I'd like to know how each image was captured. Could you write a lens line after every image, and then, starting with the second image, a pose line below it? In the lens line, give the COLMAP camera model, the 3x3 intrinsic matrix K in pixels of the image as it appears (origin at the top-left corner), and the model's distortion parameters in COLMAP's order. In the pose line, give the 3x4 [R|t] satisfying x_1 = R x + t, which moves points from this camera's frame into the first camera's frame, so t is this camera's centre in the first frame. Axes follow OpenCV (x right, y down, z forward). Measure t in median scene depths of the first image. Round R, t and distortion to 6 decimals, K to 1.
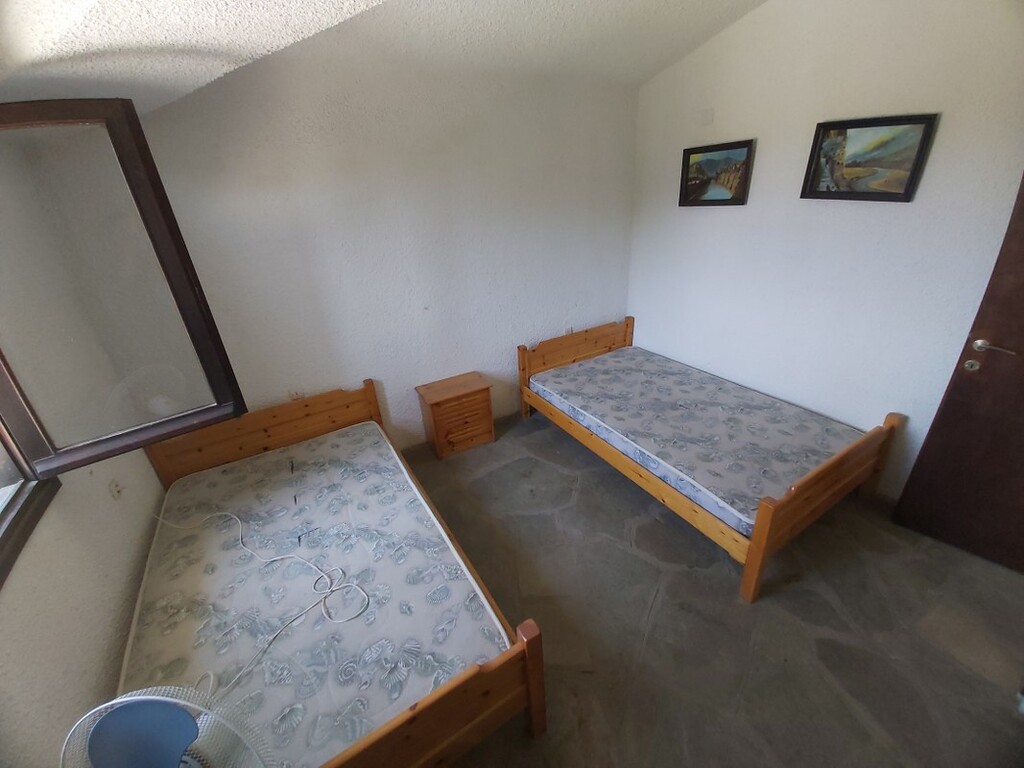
lens RADIAL K [[405.0, 0, 517.4], [0, 405.0, 371.6], [0, 0, 1]] dist [0.009828, -0.000123]
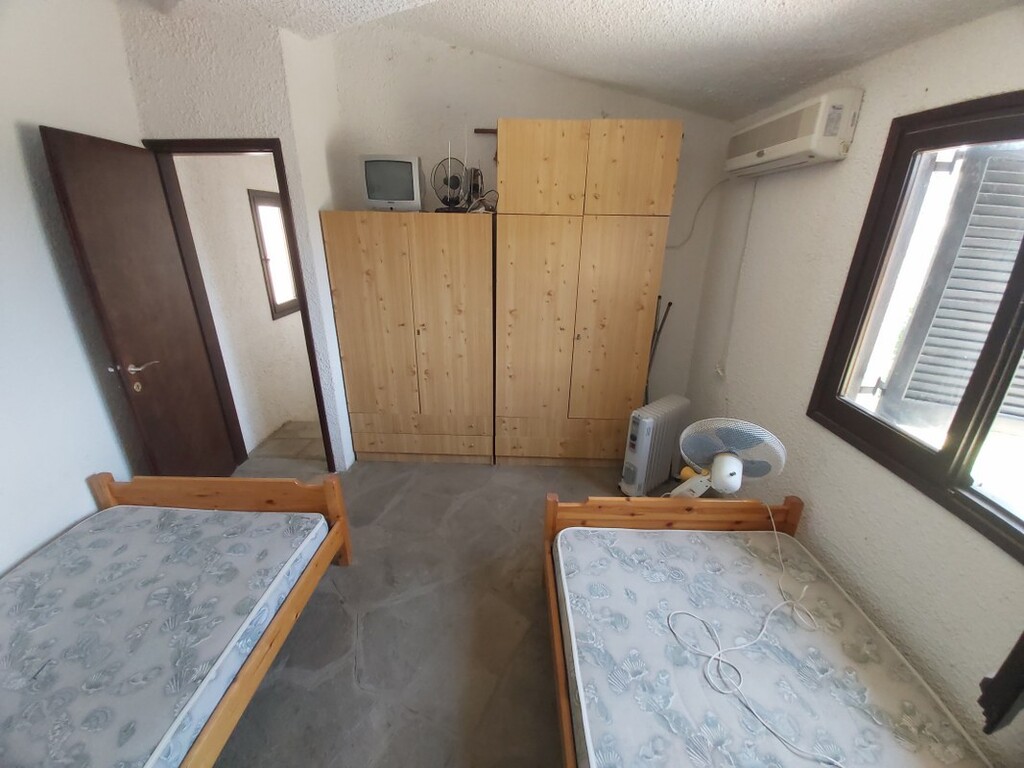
lens RADIAL K [[396.4, 0, 512.9], [0, 396.4, 376.0], [0, 0, 1]] dist [0.017462, -0.015761]
pose [[-0.848795, -0.140839, 0.509618, -0.293483], [0.247314, 0.746162, 0.618124, -0.365303], [-0.467314, 0.650697, -0.598508, 0.882626]]
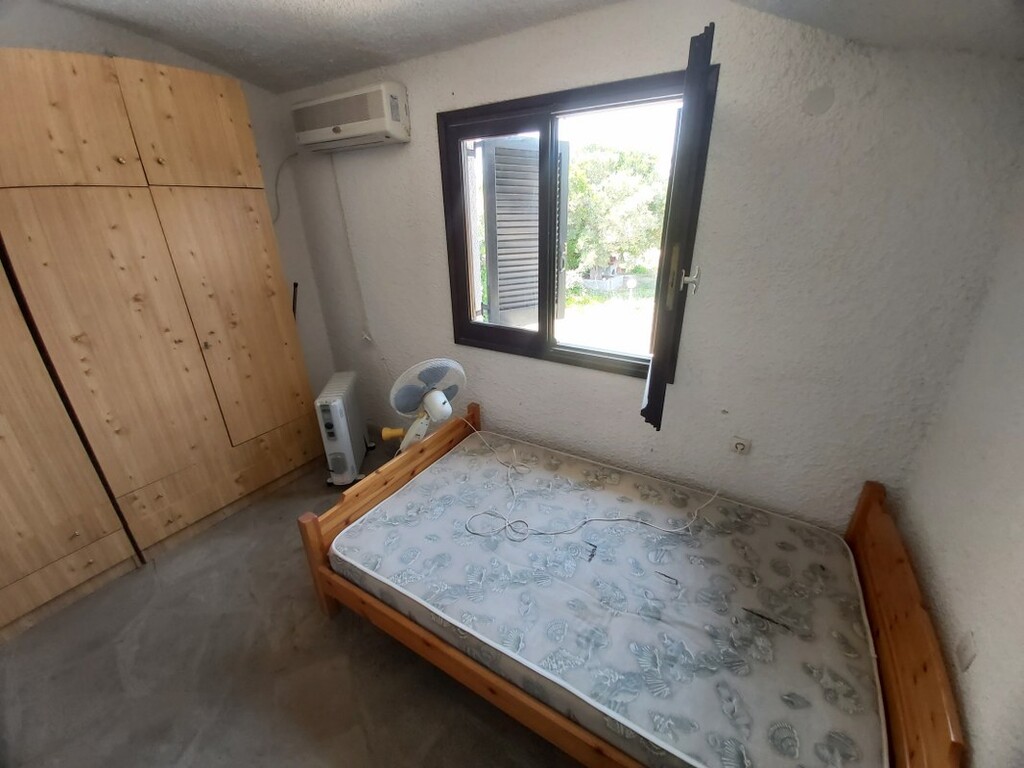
lens RADIAL K [[397.3, 0, 516.7], [0, 397.3, 376.8], [0, 0, 1]] dist [0.002446, -0.009045]
pose [[-0.881110, 0.249071, -0.402006, -0.089818], [-0.127146, 0.694001, 0.708658, -0.368399], [0.455499, 0.675519, -0.579823, 0.921900]]
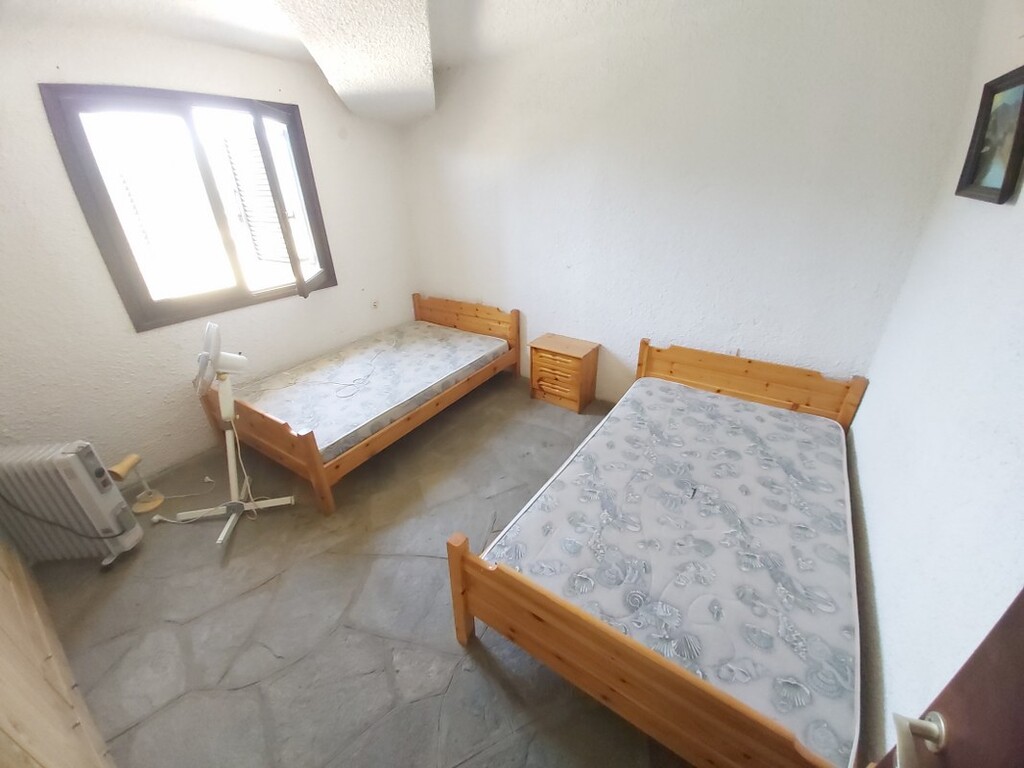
lens RADIAL K [[396.4, 0, 512.9], [0, 396.4, 376.0], [0, 0, 1]] dist [0.017462, -0.015761]
pose [[0.430922, 0.448371, -0.783116, 0.817117], [-0.371467, 0.879025, 0.298878, -0.195538], [0.822386, 0.162108, 0.545346, 0.408011]]
